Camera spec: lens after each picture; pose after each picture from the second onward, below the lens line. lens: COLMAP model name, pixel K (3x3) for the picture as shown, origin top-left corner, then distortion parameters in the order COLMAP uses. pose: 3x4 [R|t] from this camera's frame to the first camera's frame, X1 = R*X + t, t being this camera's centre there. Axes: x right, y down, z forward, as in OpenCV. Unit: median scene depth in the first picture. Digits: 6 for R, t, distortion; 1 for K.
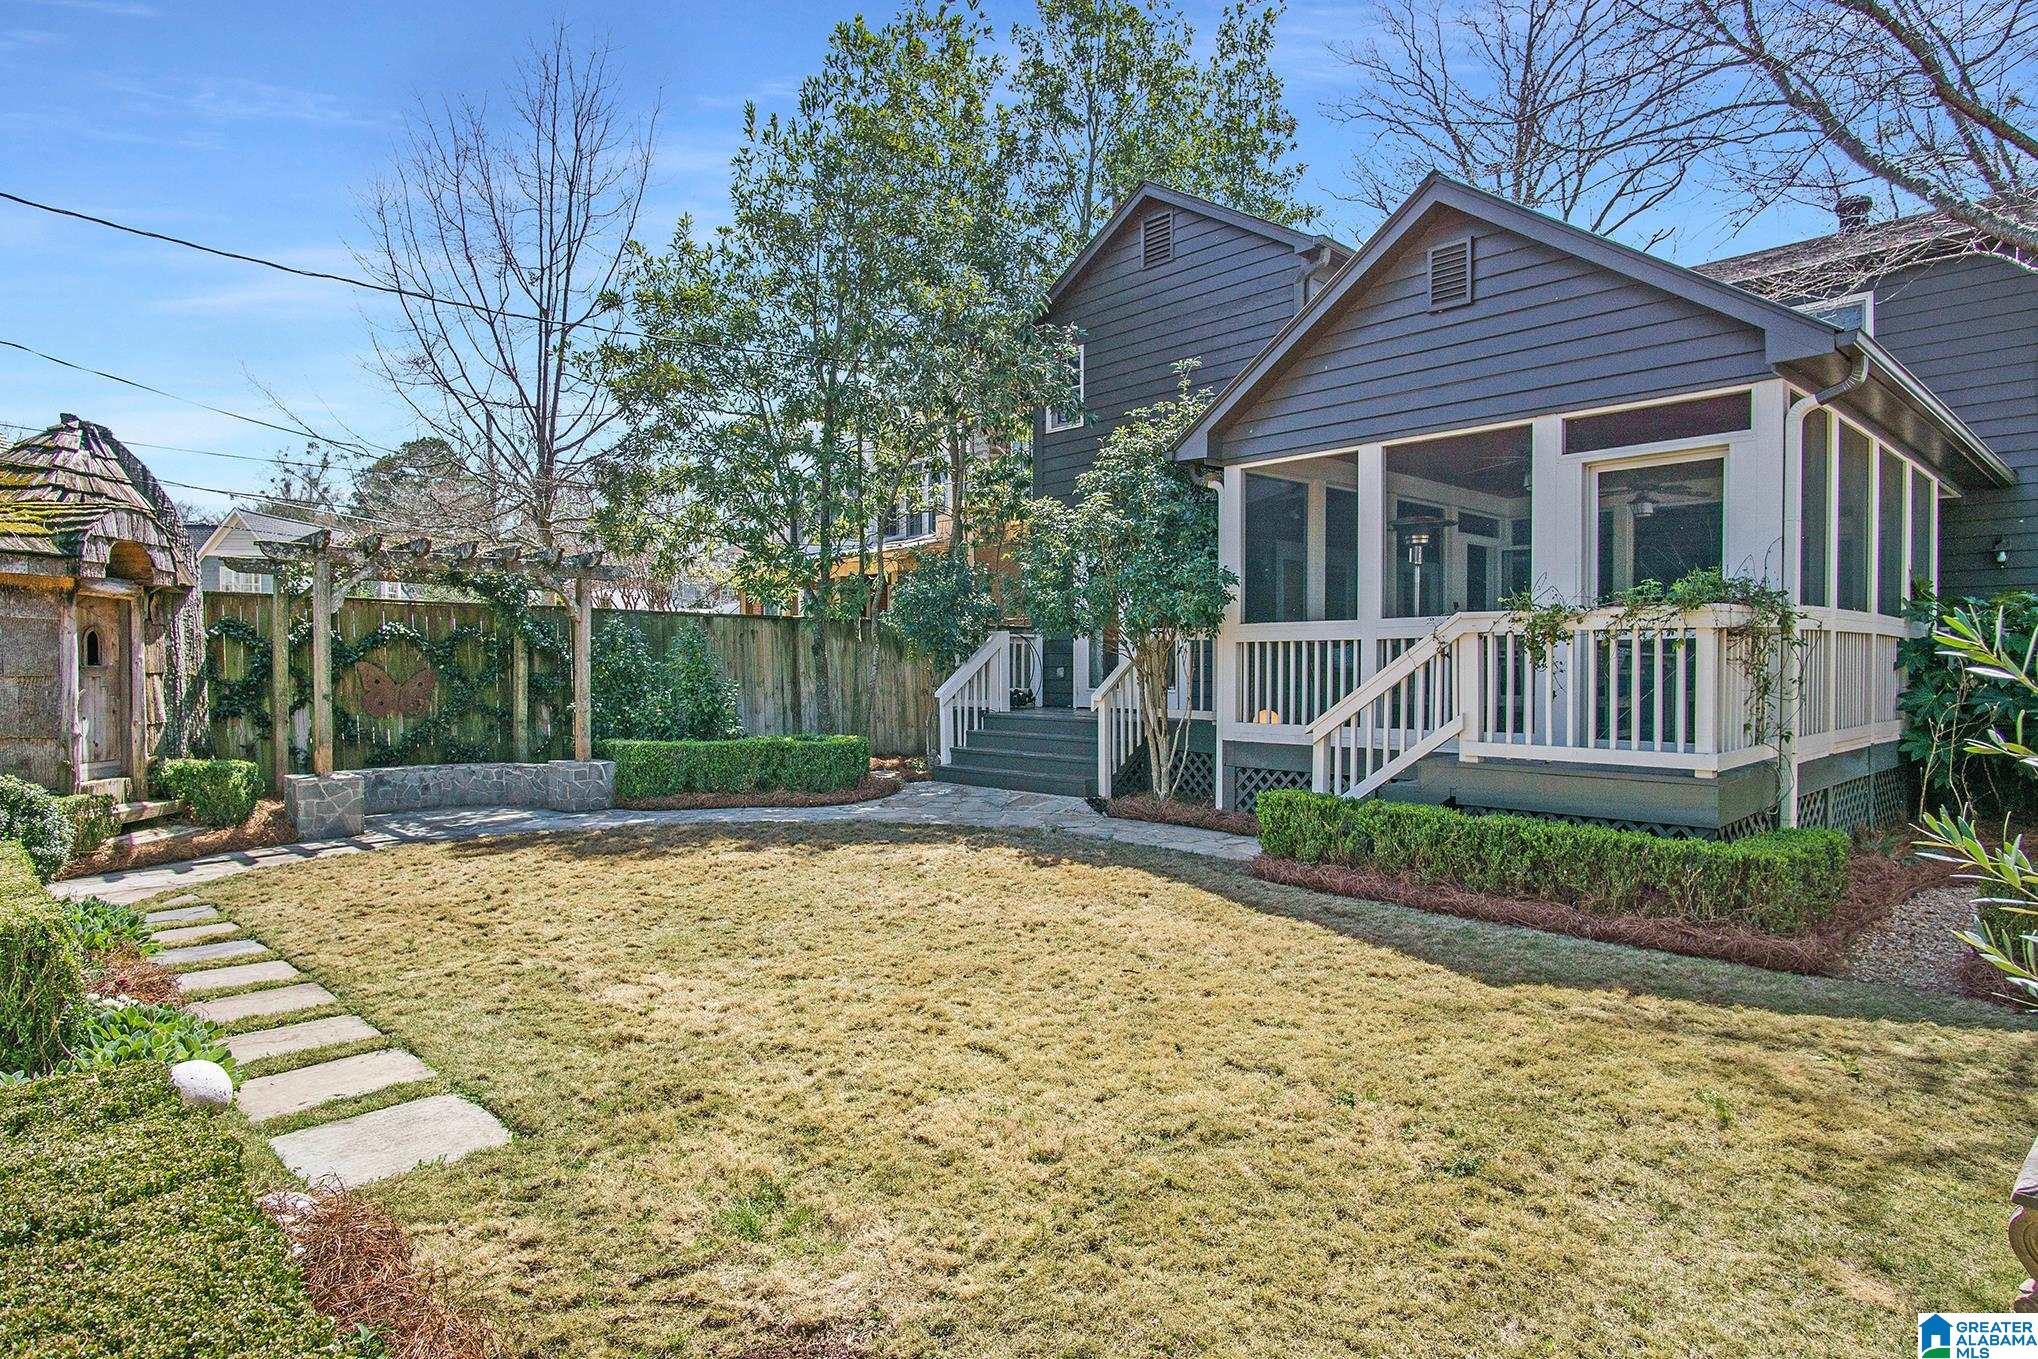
lens RADIAL K [[1133.6, 0, 1019.0], [0, 1133.6, 679.5], [0, 0, 1]] dist [0.002060, 0.000587]
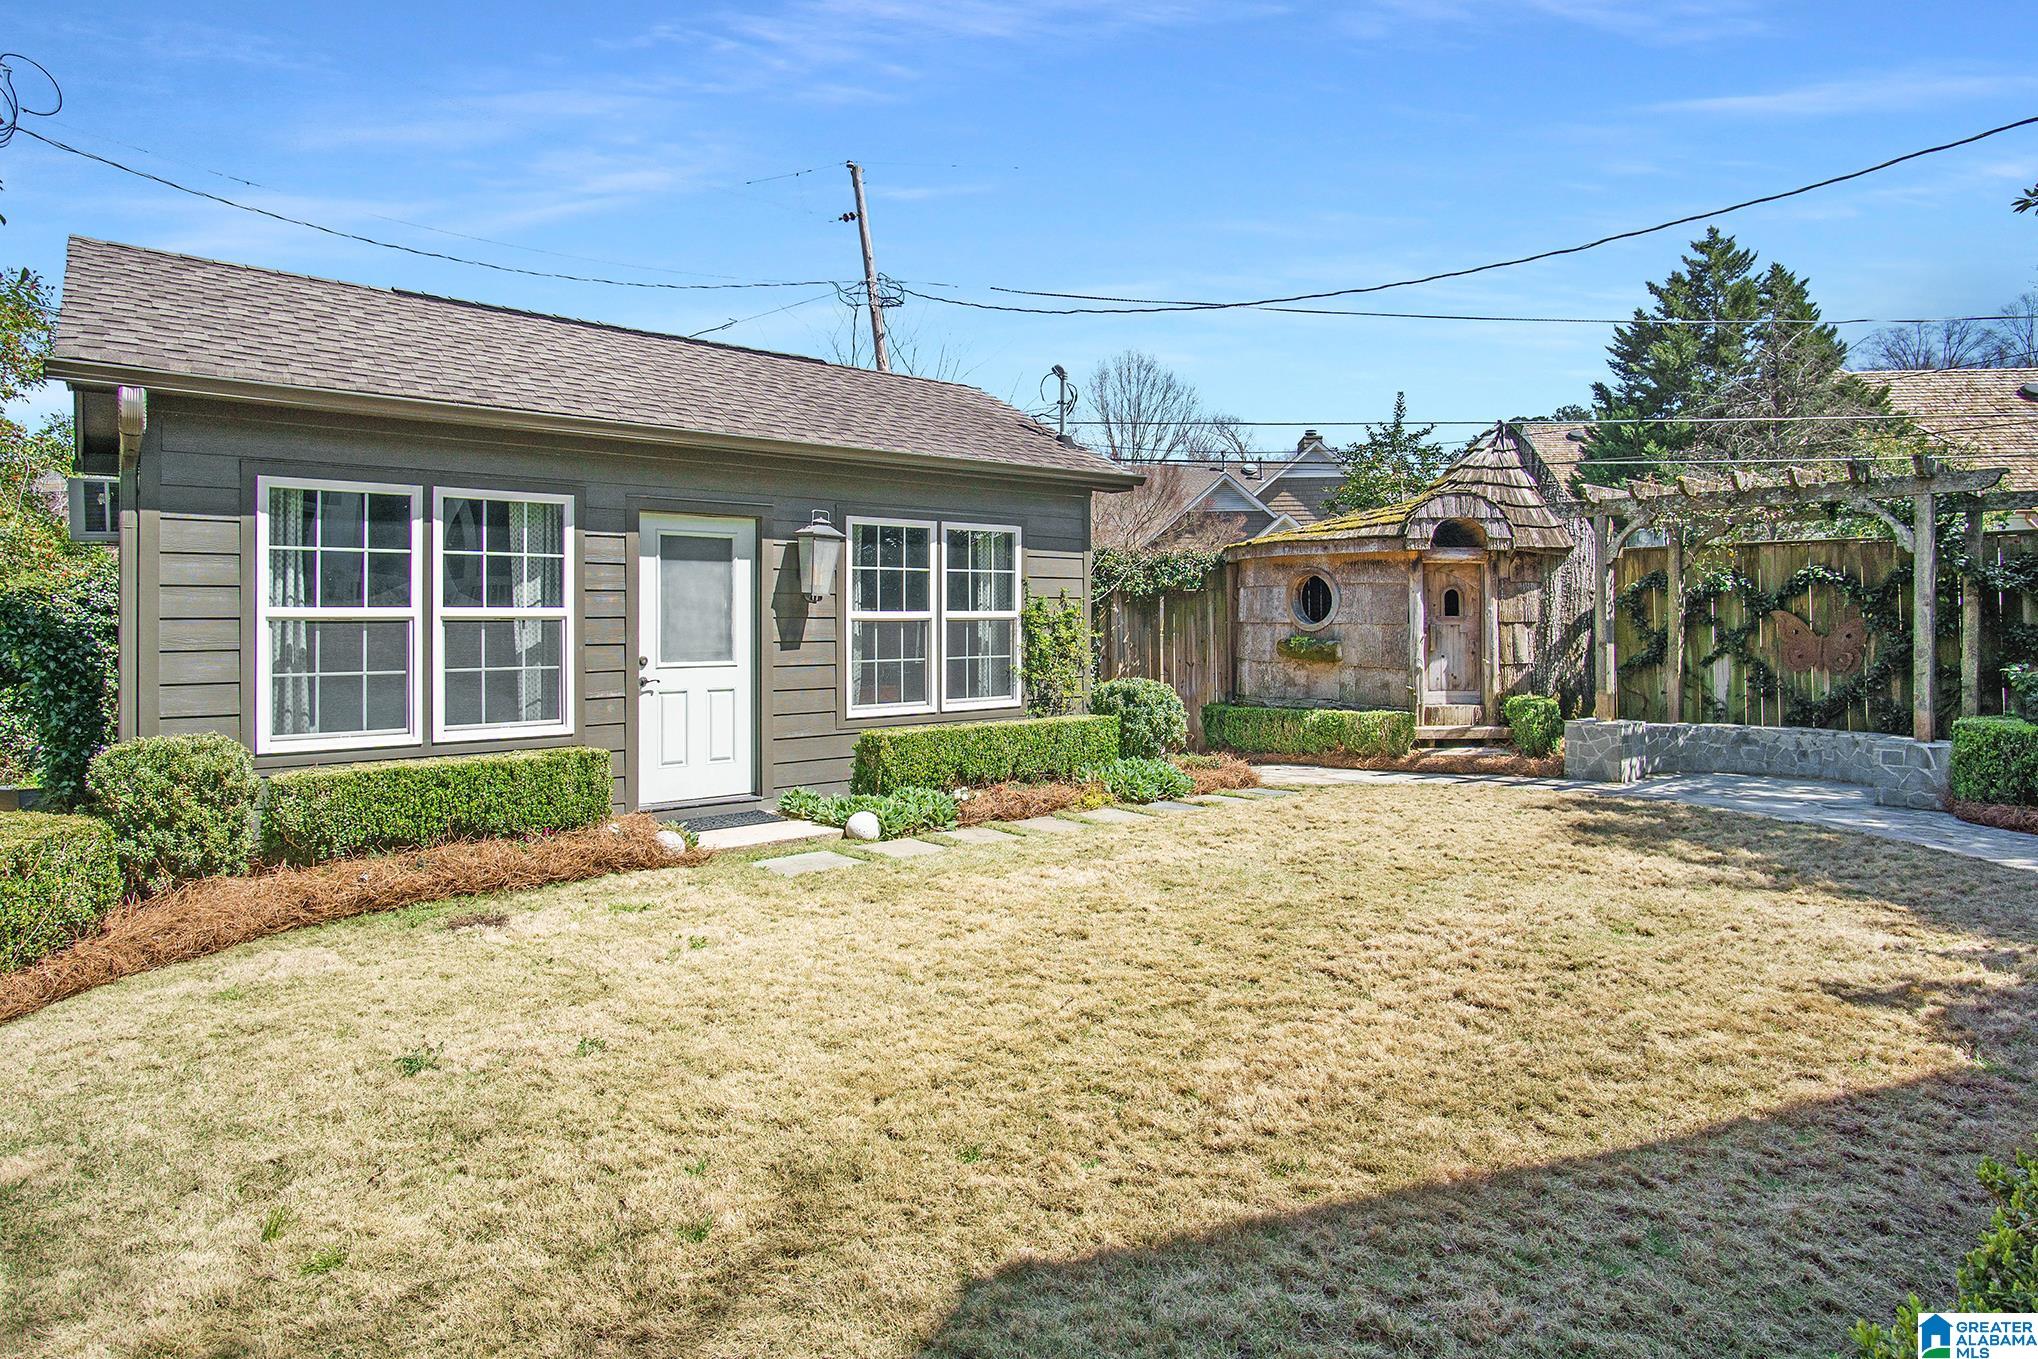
lens RADIAL K [[1127.1, 0, 1018.4], [0, 1127.1, 649.3], [0, 0, 1]] dist [0.000091, 0.000142]
pose [[-0.064754, 0.025560, -0.997574, 0.482817], [-0.009172, 0.999614, 0.026208, -0.003590], [0.997859, 0.010846, -0.064494, 0.559595]]
